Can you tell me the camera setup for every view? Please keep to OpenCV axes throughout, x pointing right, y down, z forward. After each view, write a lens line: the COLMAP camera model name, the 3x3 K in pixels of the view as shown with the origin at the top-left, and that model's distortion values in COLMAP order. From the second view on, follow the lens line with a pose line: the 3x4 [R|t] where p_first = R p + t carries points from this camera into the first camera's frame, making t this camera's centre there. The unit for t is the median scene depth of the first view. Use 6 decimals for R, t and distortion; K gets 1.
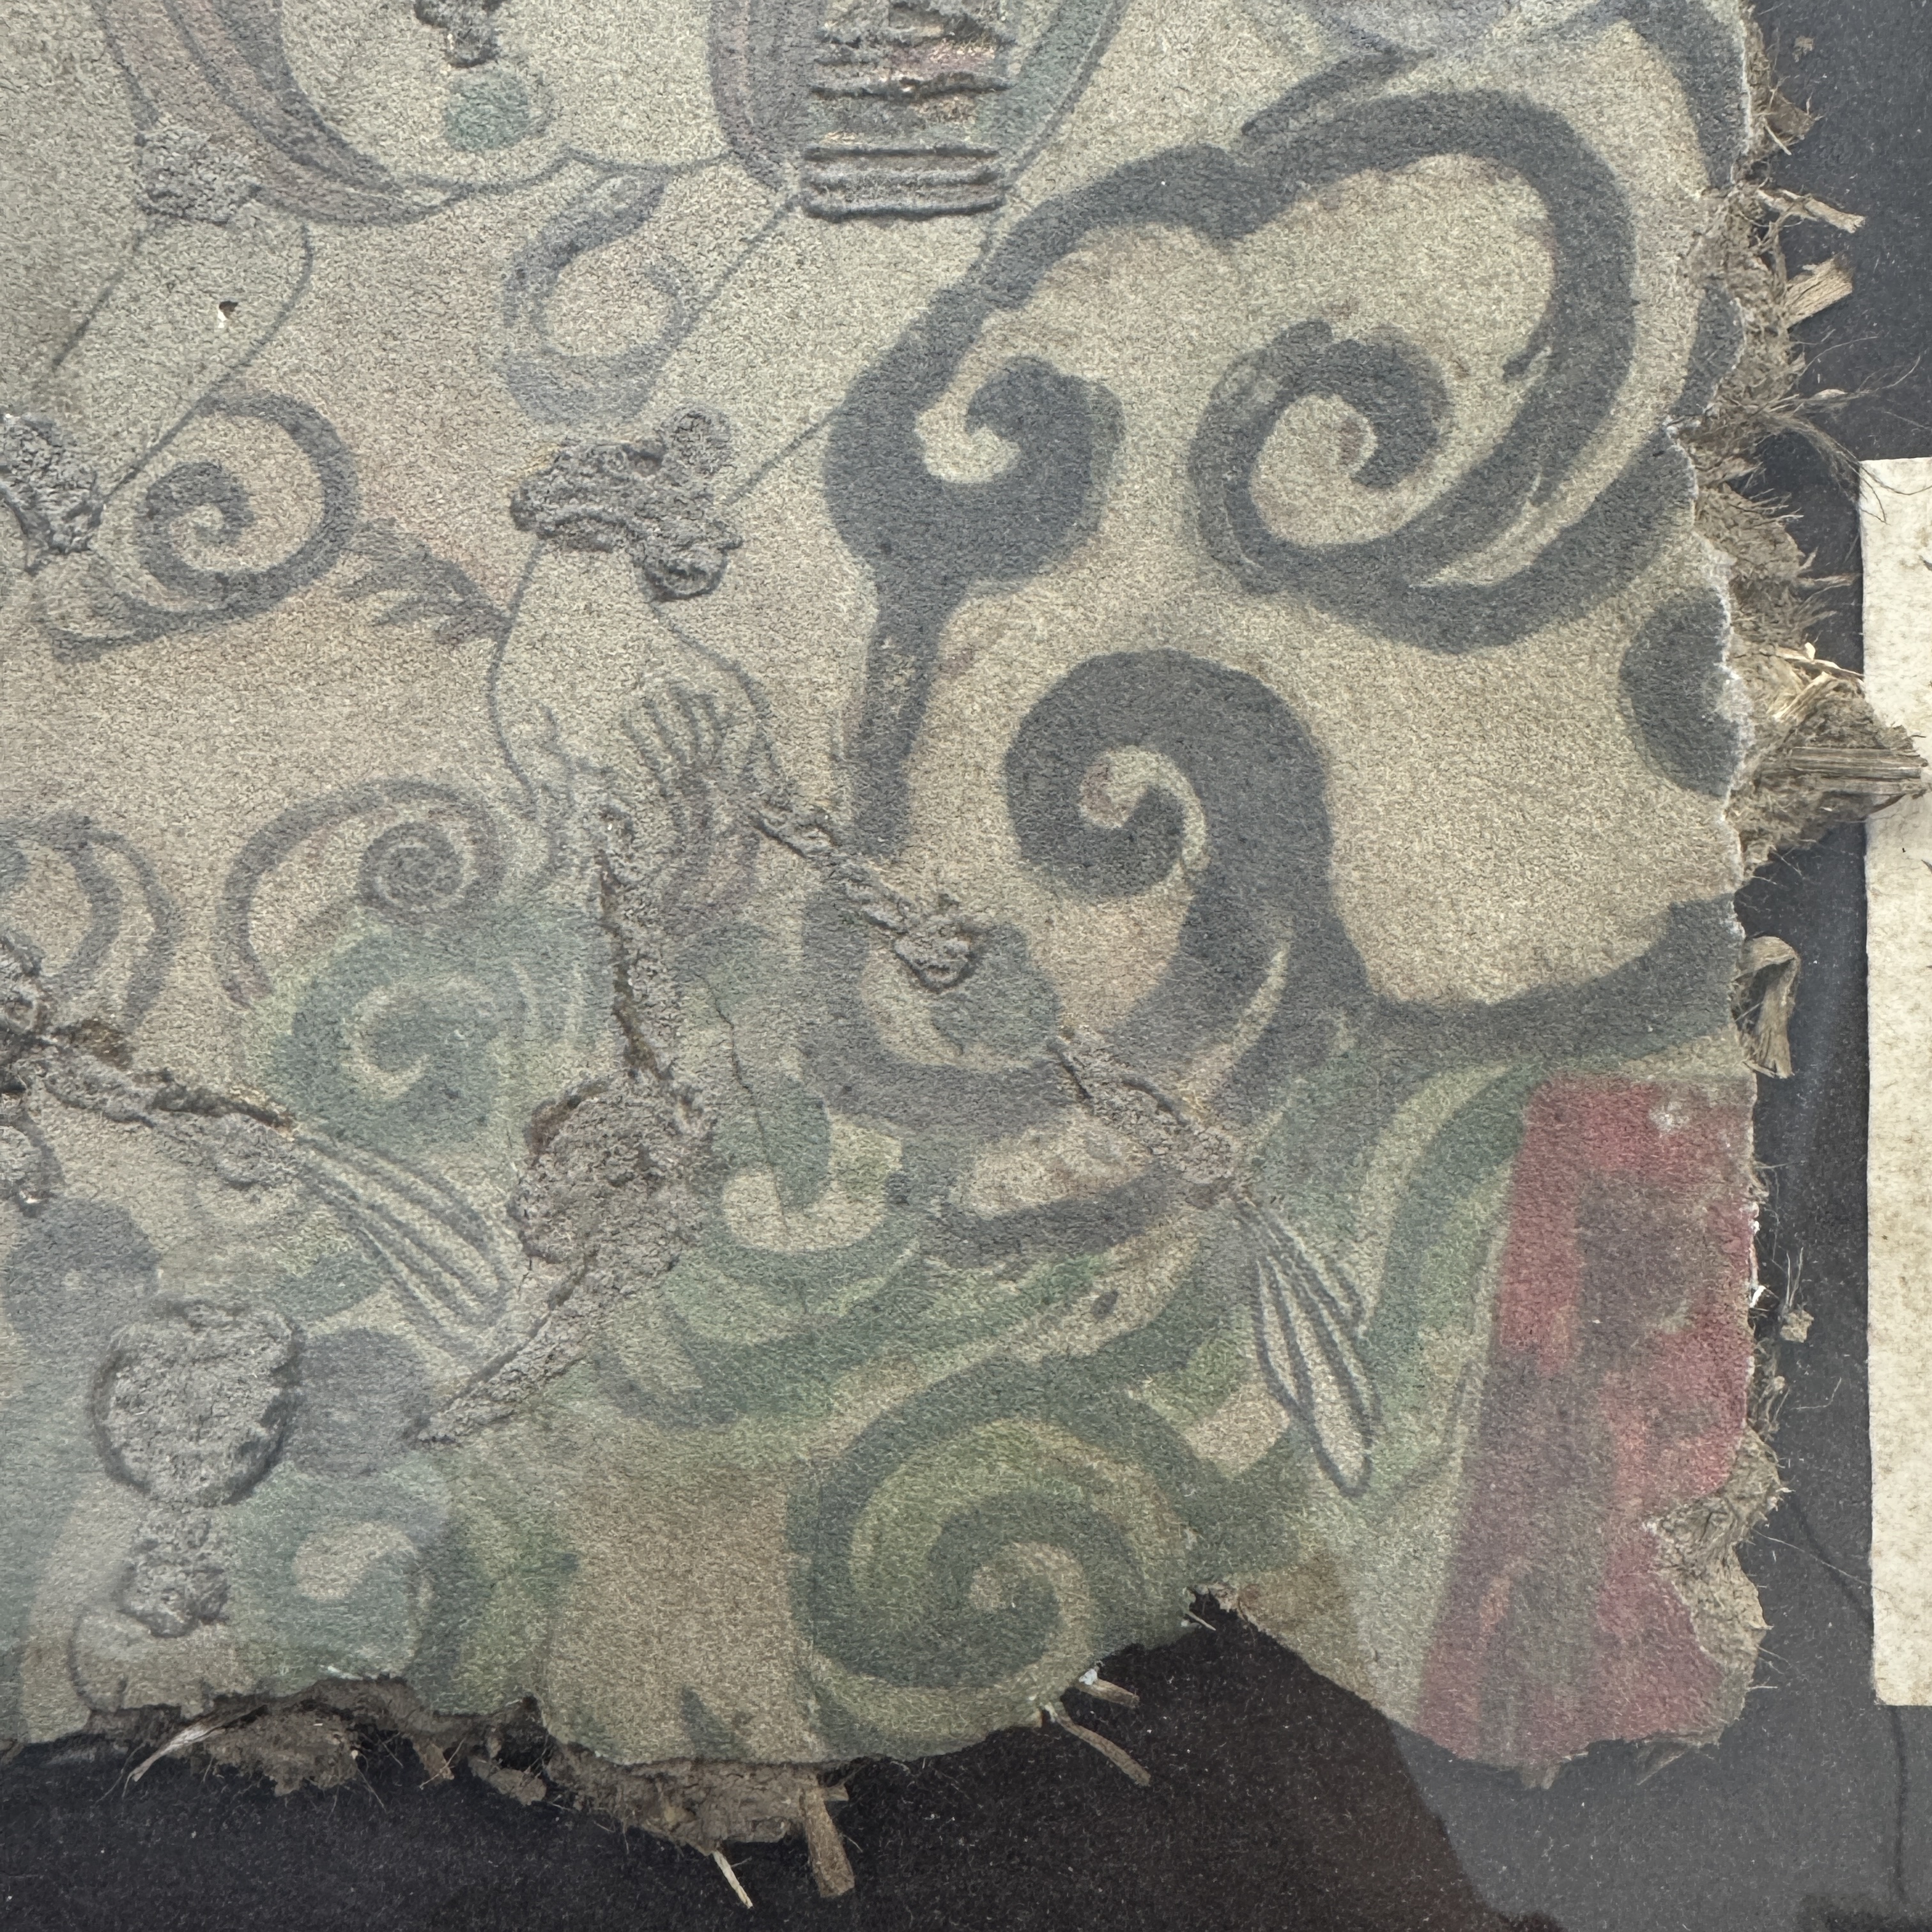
lens RADIAL K [[2147.6, 0, 969.9], [0, 2147.6, 689.8], [0, 0, 1]] dist [0.000066, -0.011955]
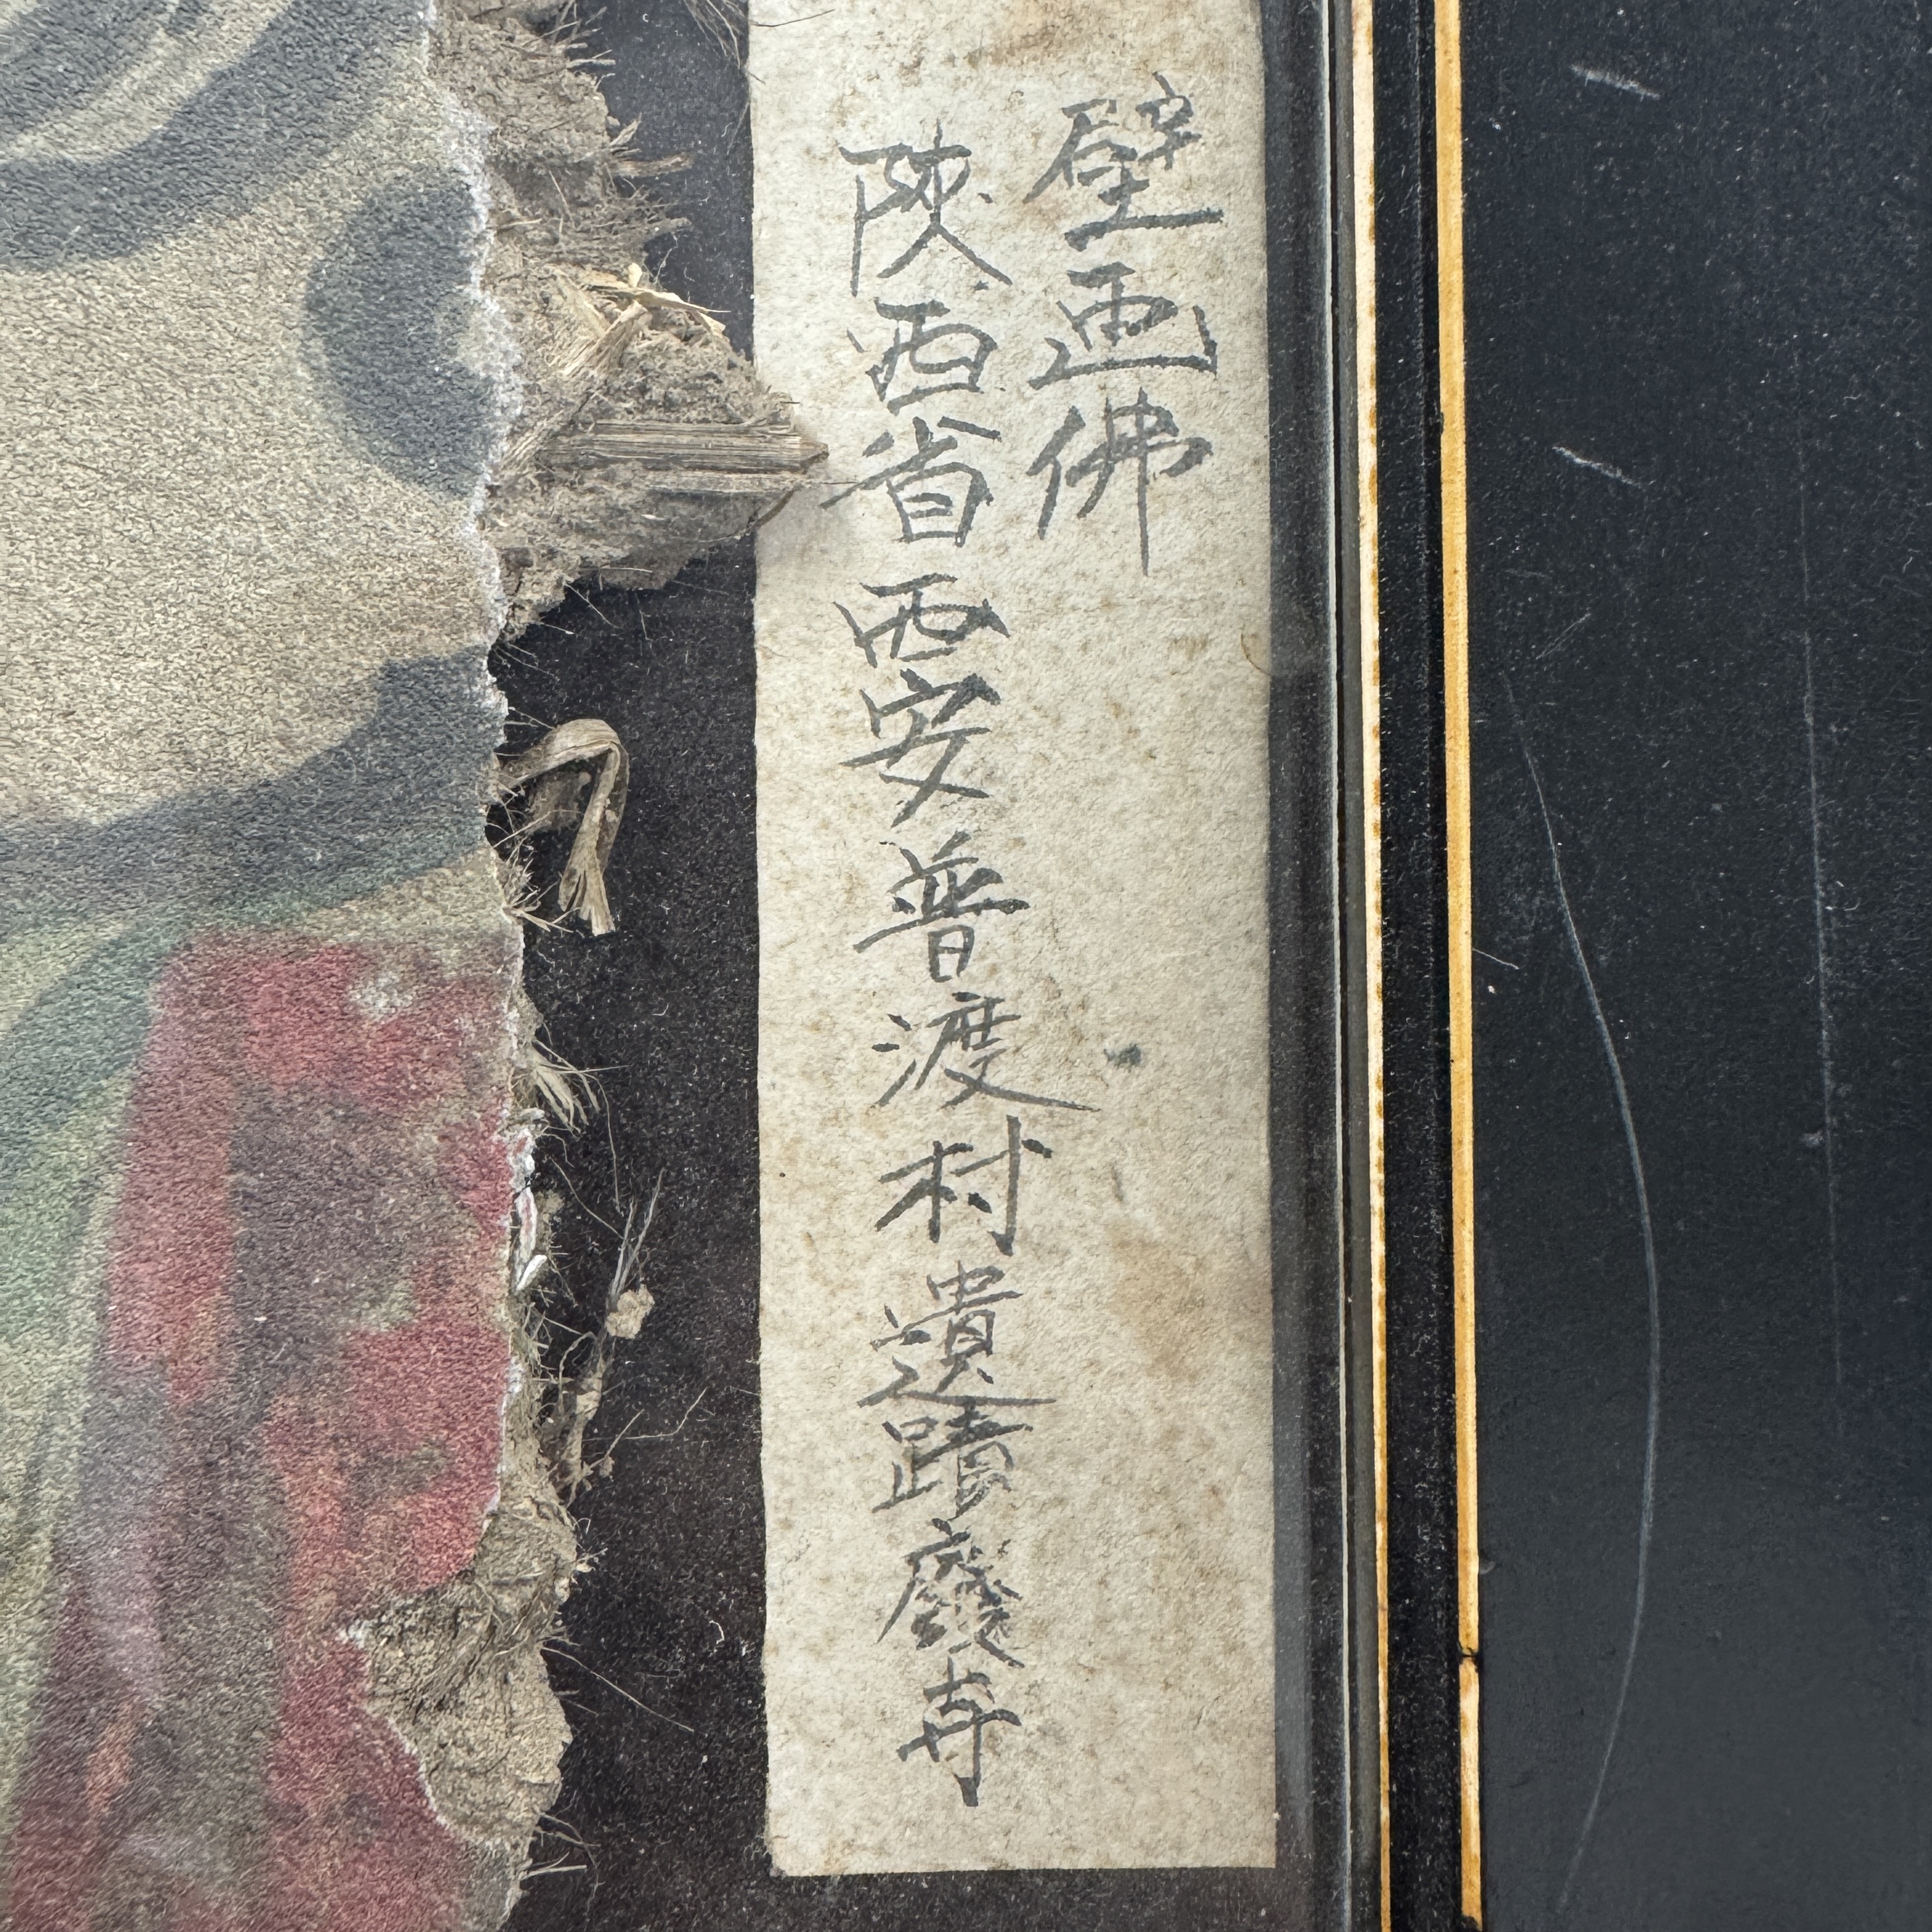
lens RADIAL K [[2147.6, 0, 969.9], [0, 2147.6, 689.8], [0, 0, 1]] dist [0.000066, -0.011955]
pose [[0.997246, -0.011109, 0.073333, 0.446358], [0.009404, 0.999678, 0.023549, 0.093086], [-0.073571, -0.022795, 0.997029, 0.348109]]
